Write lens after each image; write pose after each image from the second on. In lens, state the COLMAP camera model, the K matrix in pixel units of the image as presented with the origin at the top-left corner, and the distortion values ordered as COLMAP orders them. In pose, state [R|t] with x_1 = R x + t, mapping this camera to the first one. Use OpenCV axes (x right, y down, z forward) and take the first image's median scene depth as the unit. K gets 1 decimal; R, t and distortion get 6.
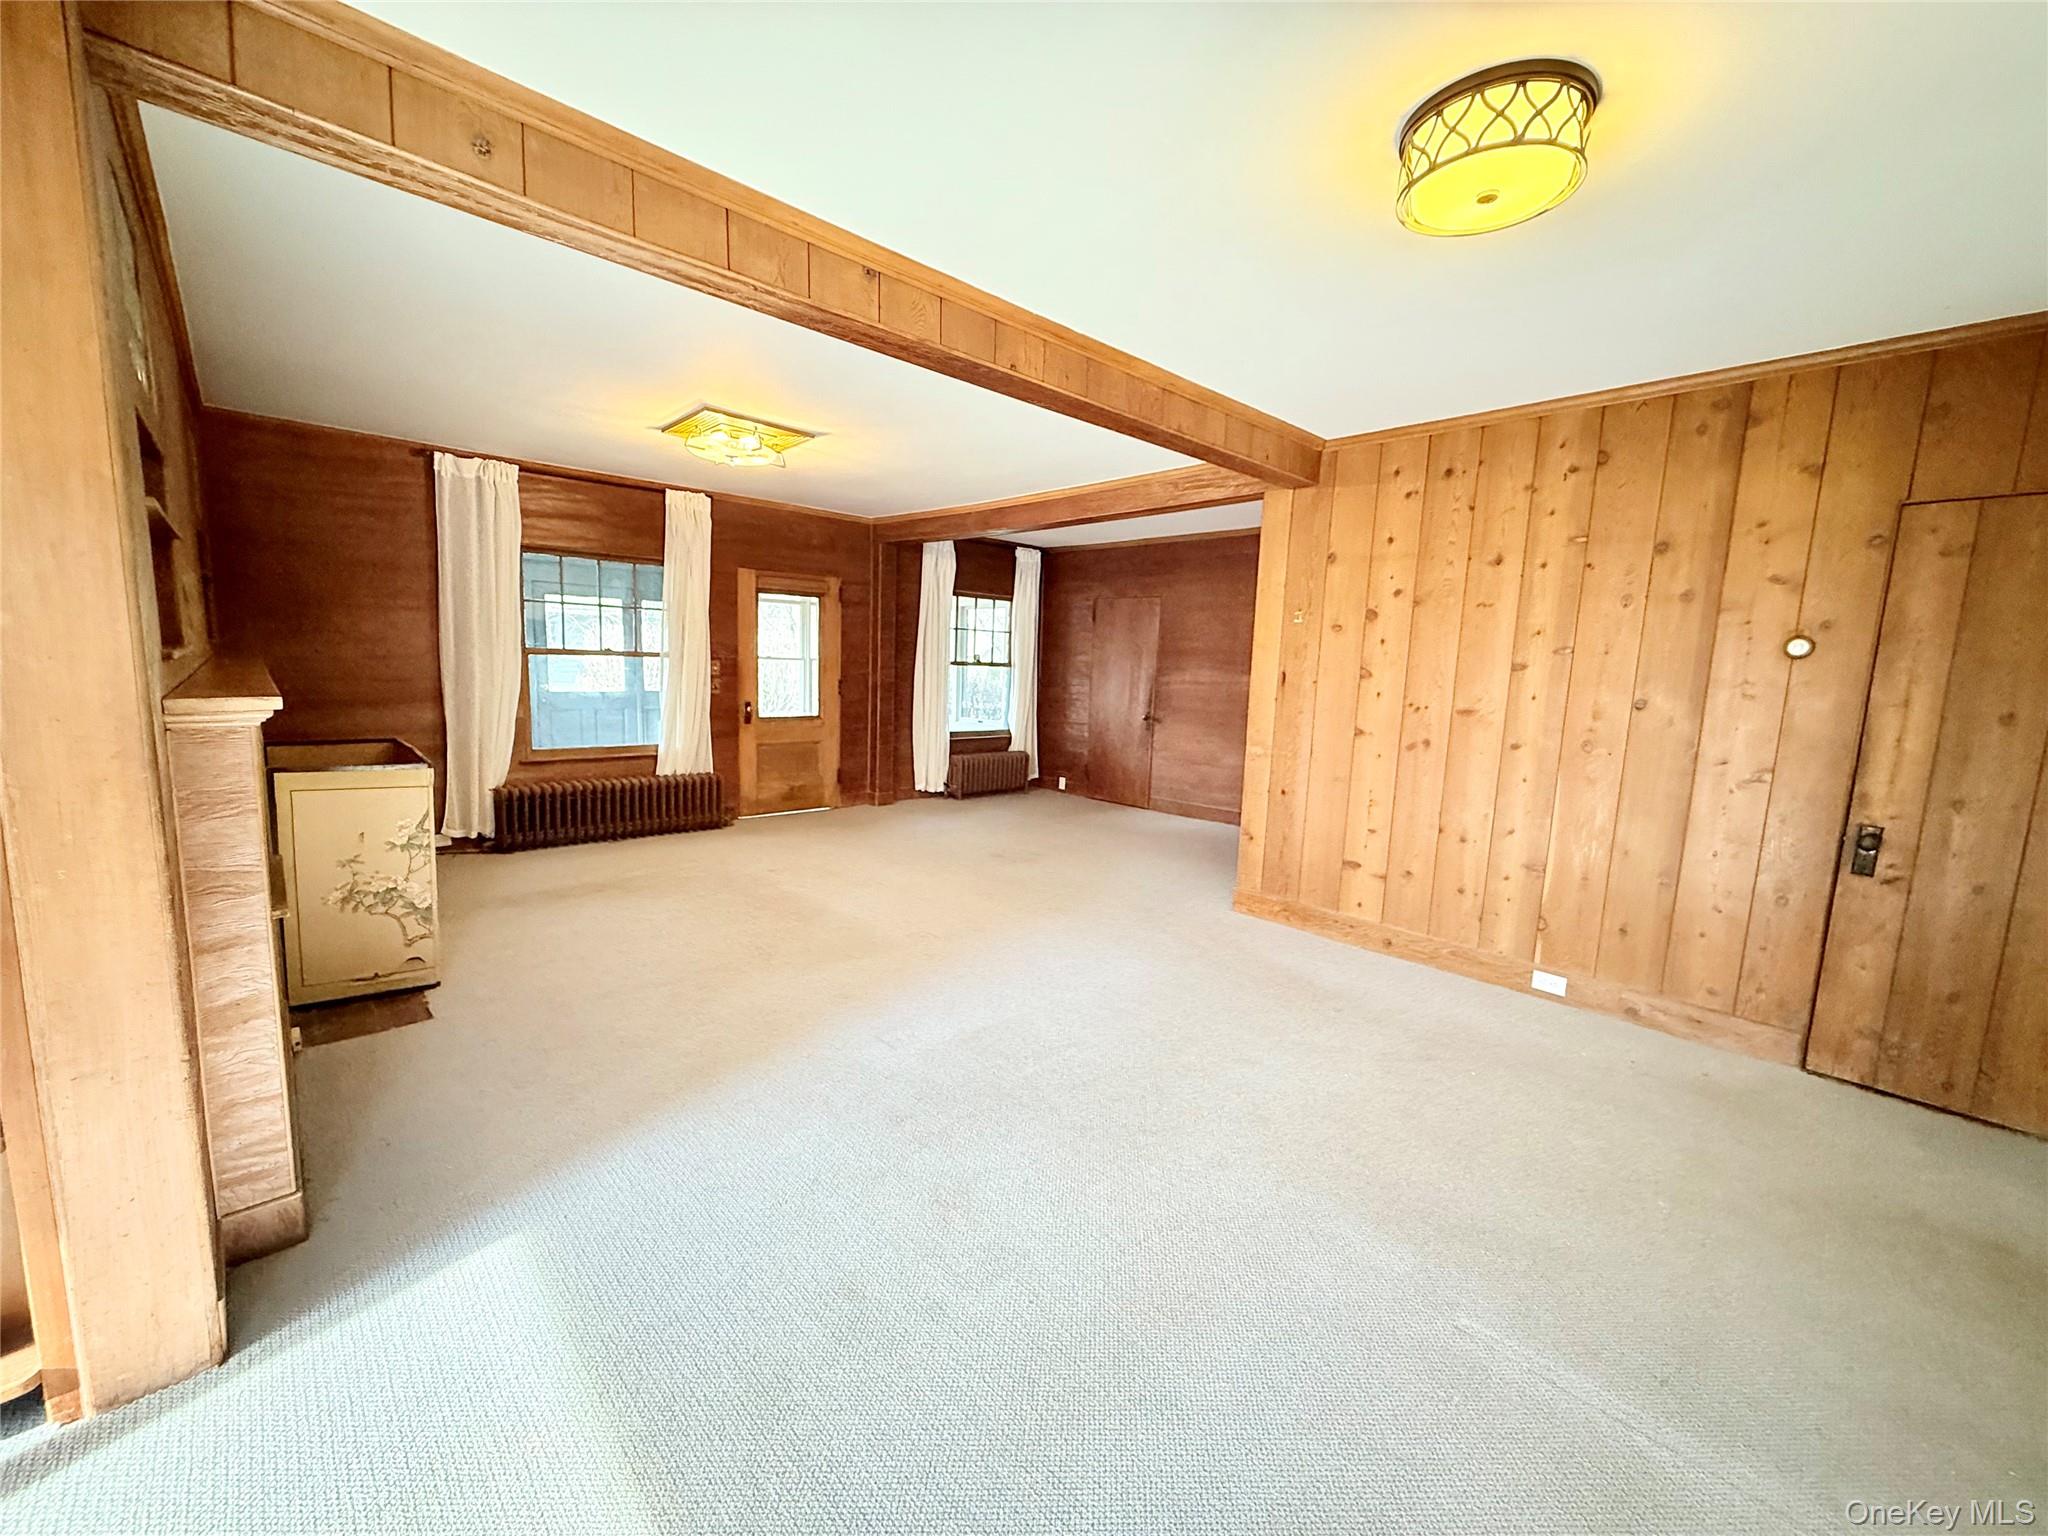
lens RADIAL K [[816.0, 0, 1011.5], [0, 816.0, 772.0], [0, 0, 1]] dist [0.000873, -0.000226]
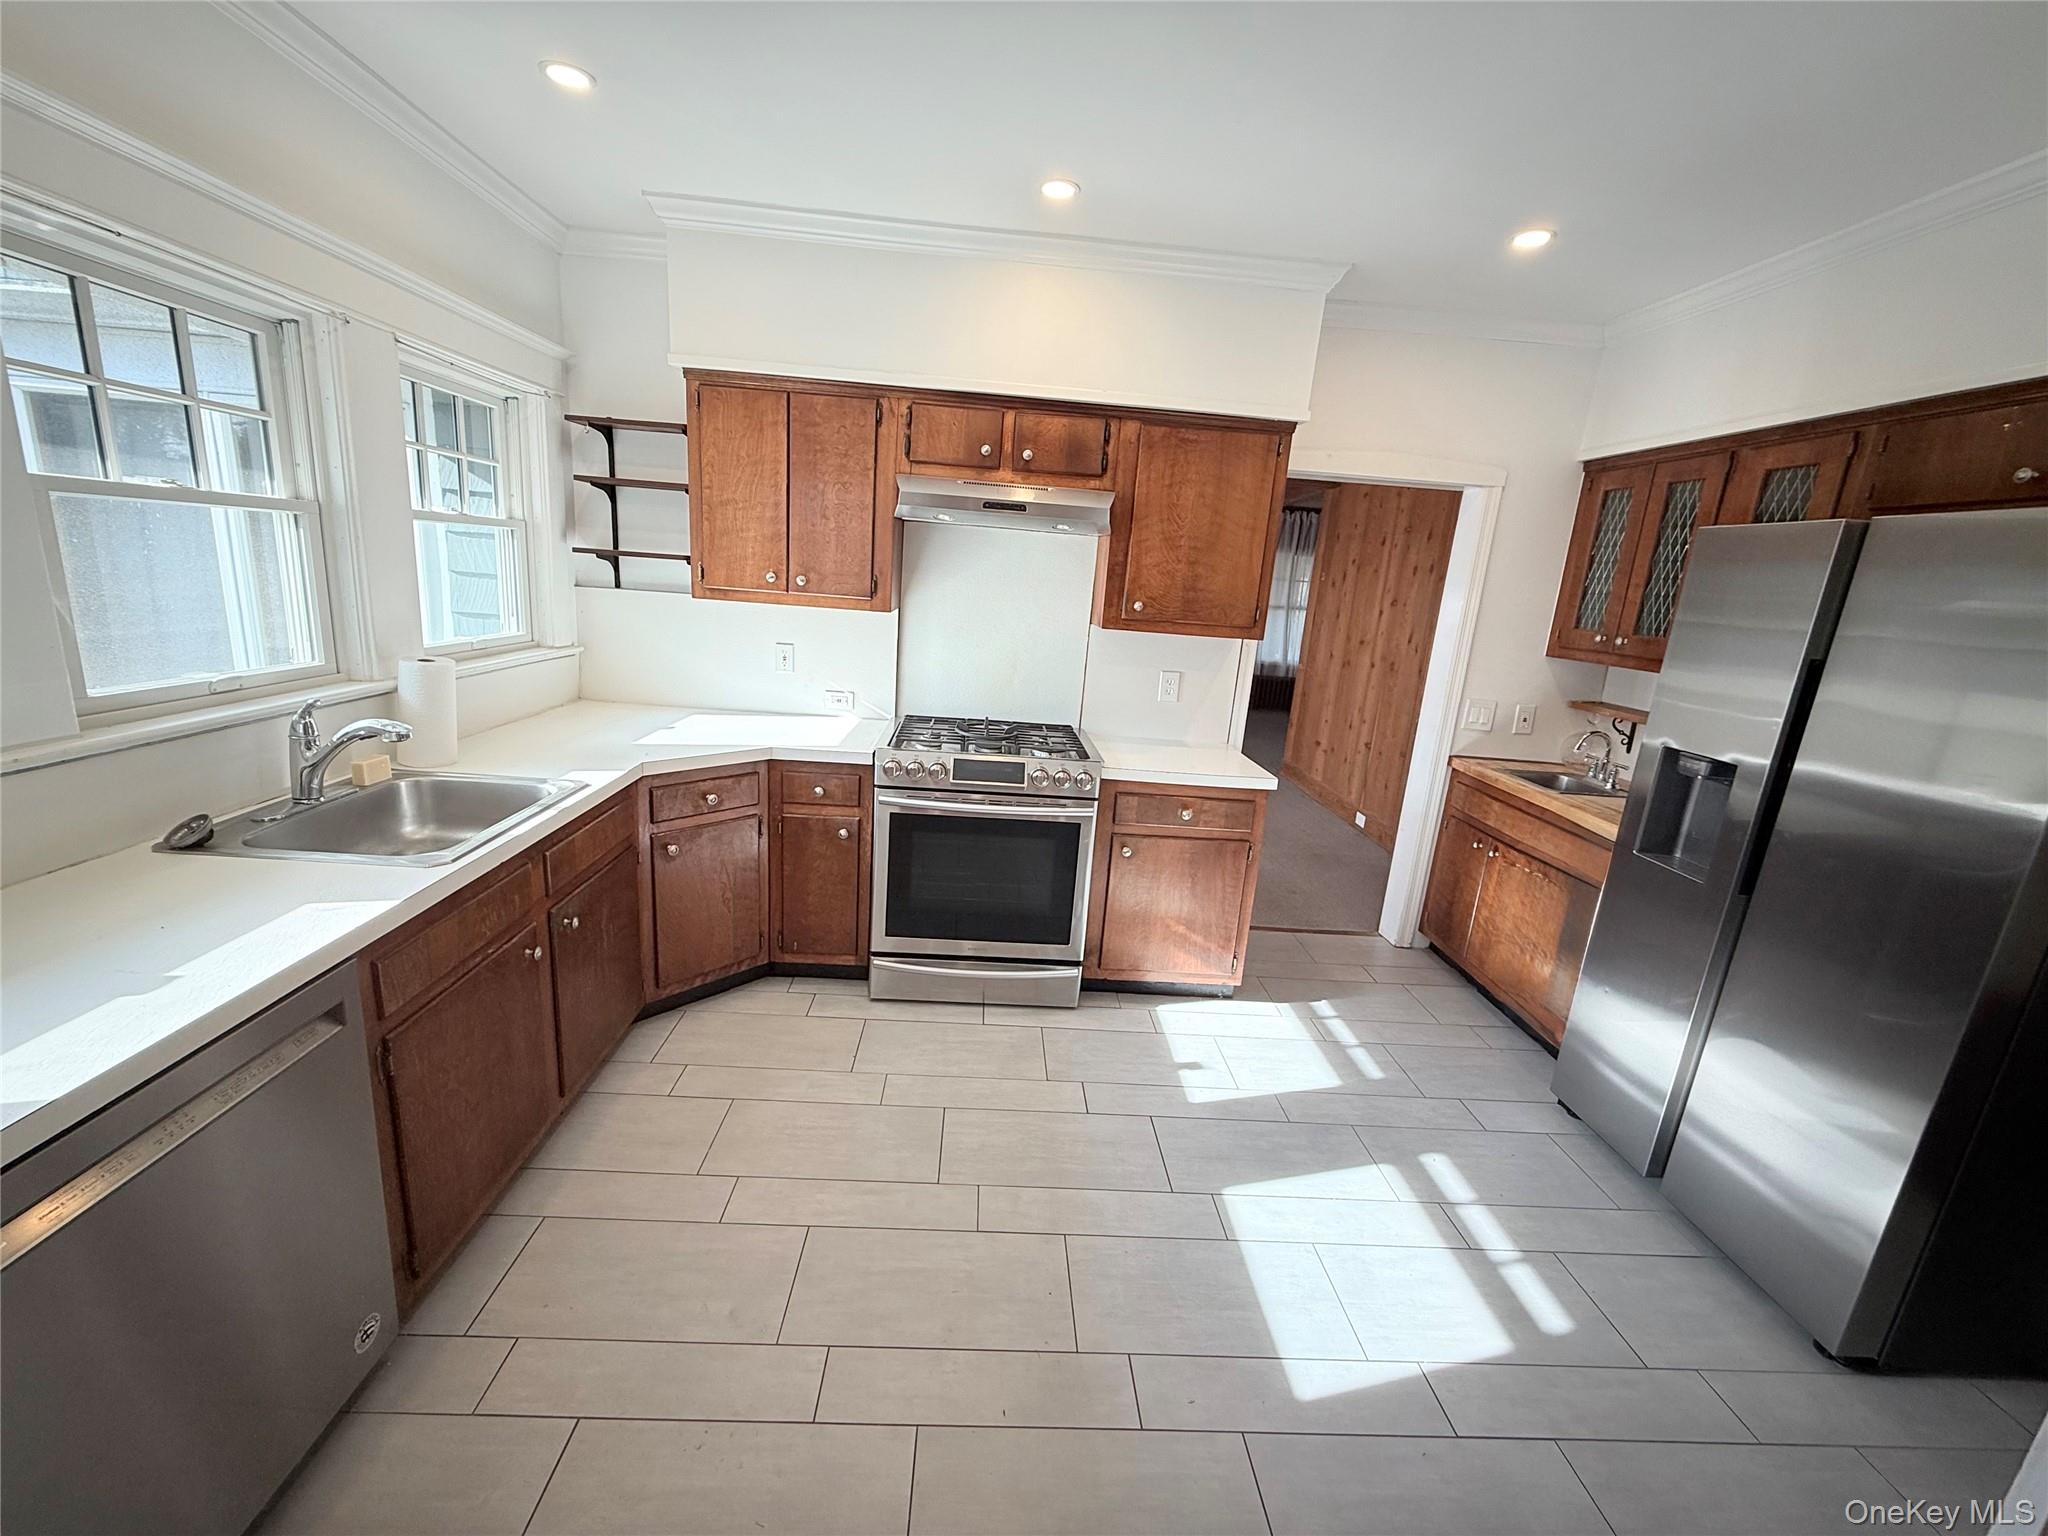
lens RADIAL K [[816.0, 0, 1011.5], [0, 816.0, 772.0], [0, 0, 1]] dist [0.000873, -0.000226]
pose [[0.753118, 0.175278, -0.634106, 1.357196], [-0.135400, 0.984517, 0.111325, 0.105790], [0.643801, 0.002017, 0.765190, -0.735885]]
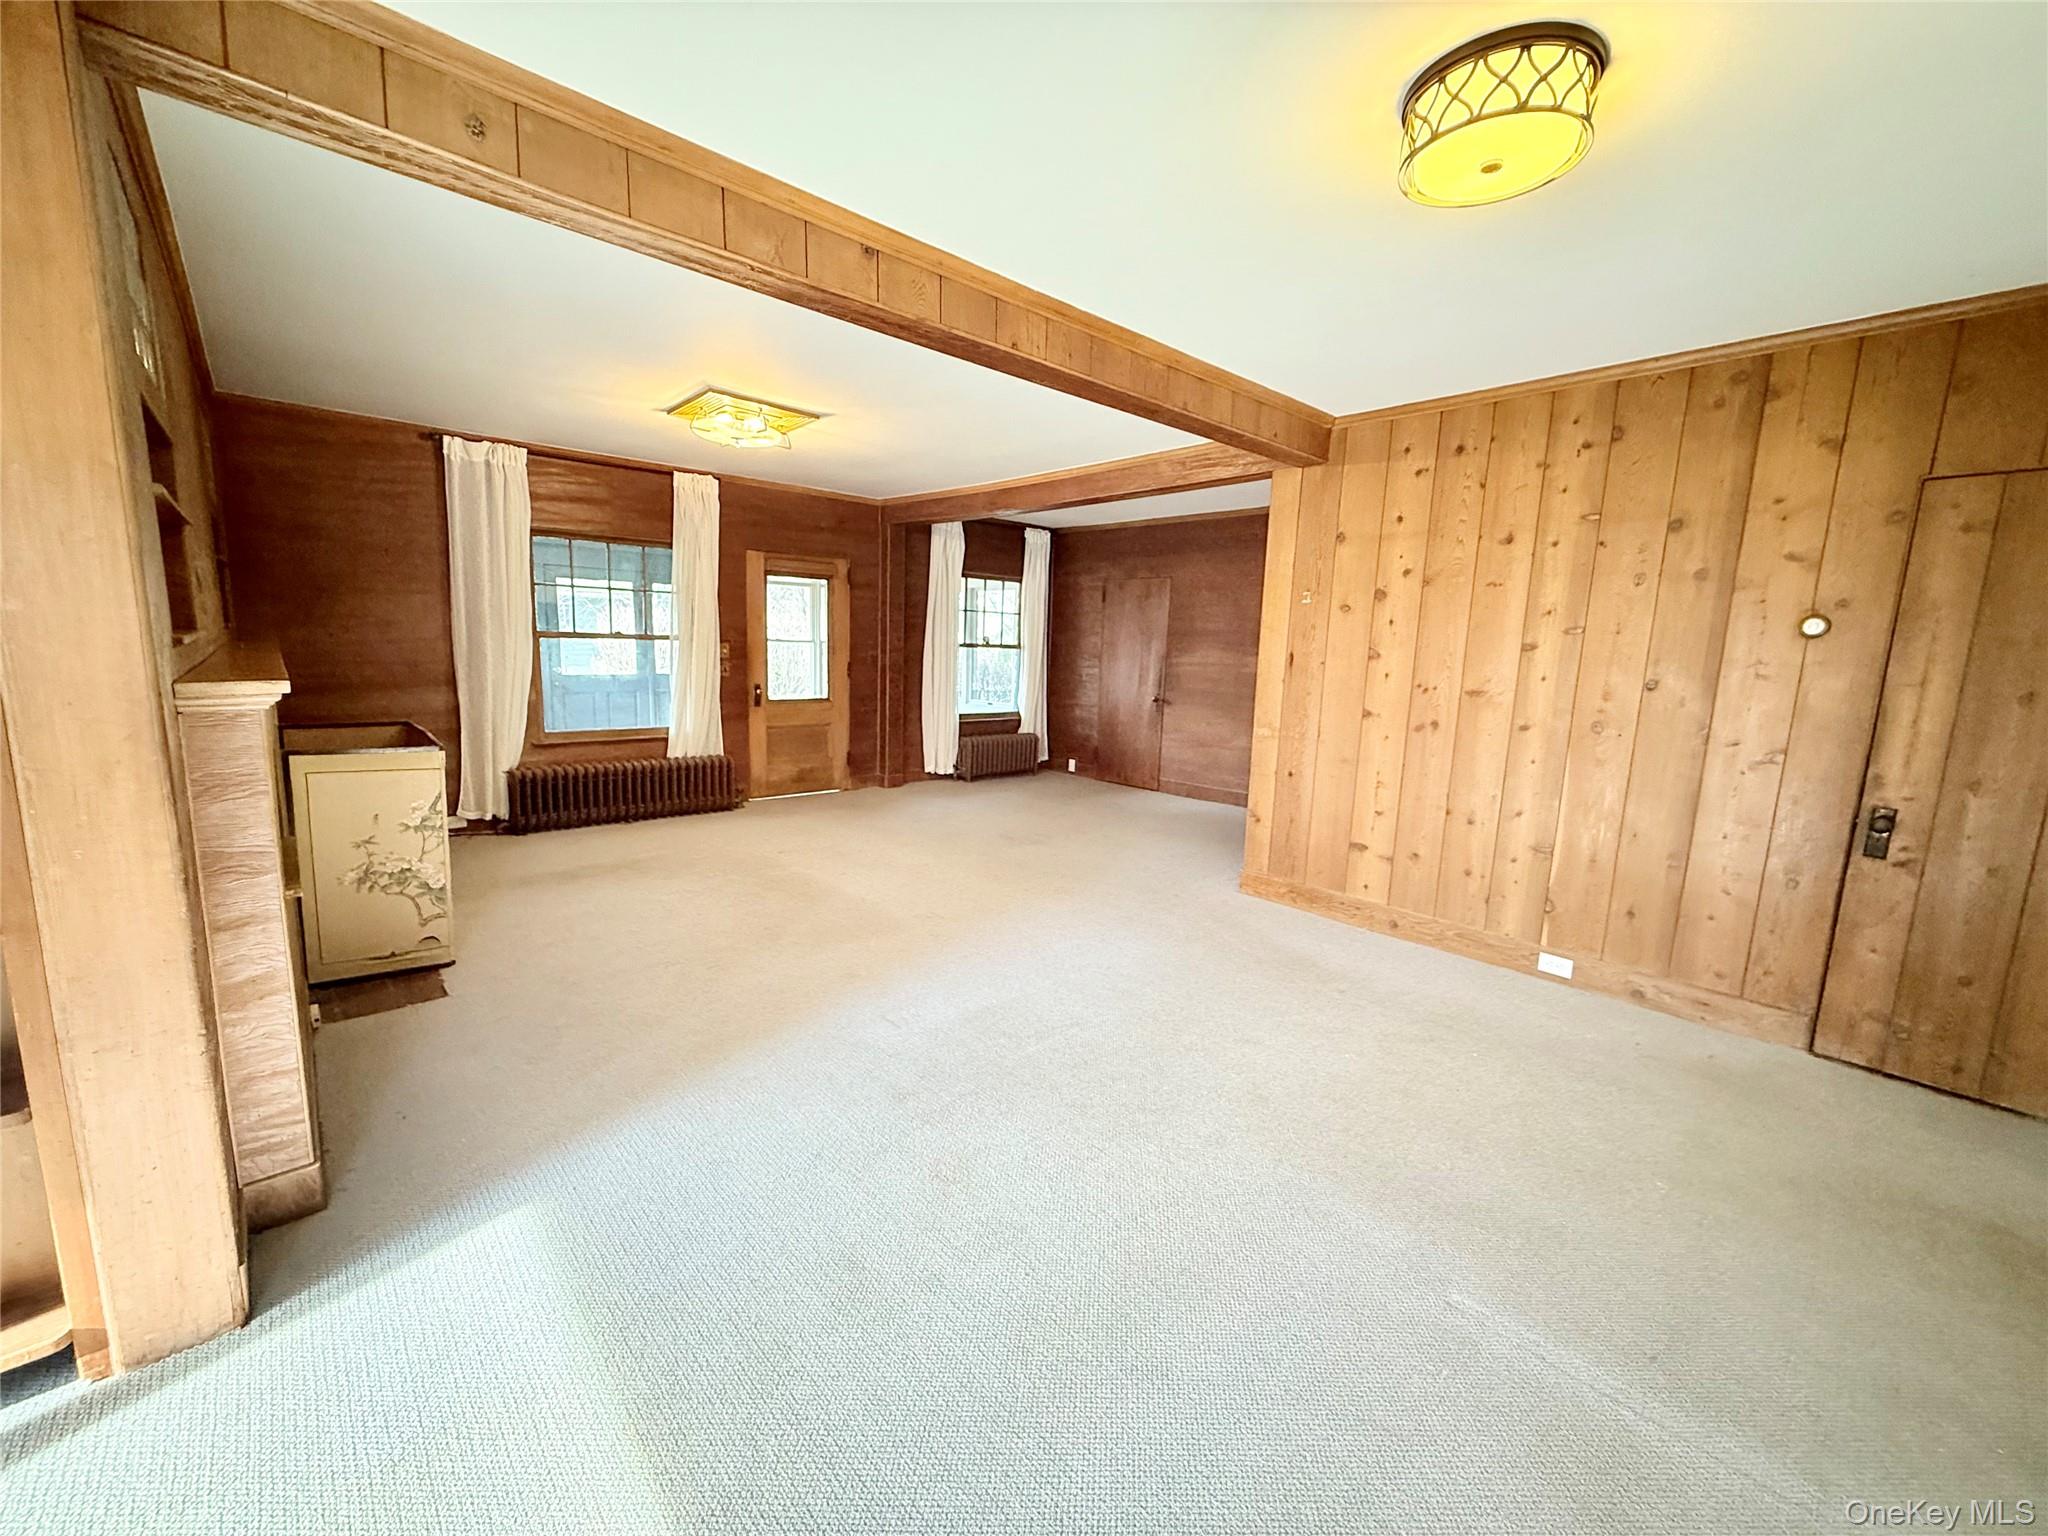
lens RADIAL K [[816.0, 0, 1011.5], [0, 816.0, 772.0], [0, 0, 1]] dist [0.000873, -0.000226]
pose [[0.999867, -0.000618, -0.016281, 0.013161], [0.000974, 0.999760, 0.021876, 0.000179], [0.016264, -0.021889, 0.999628, -0.002598]]
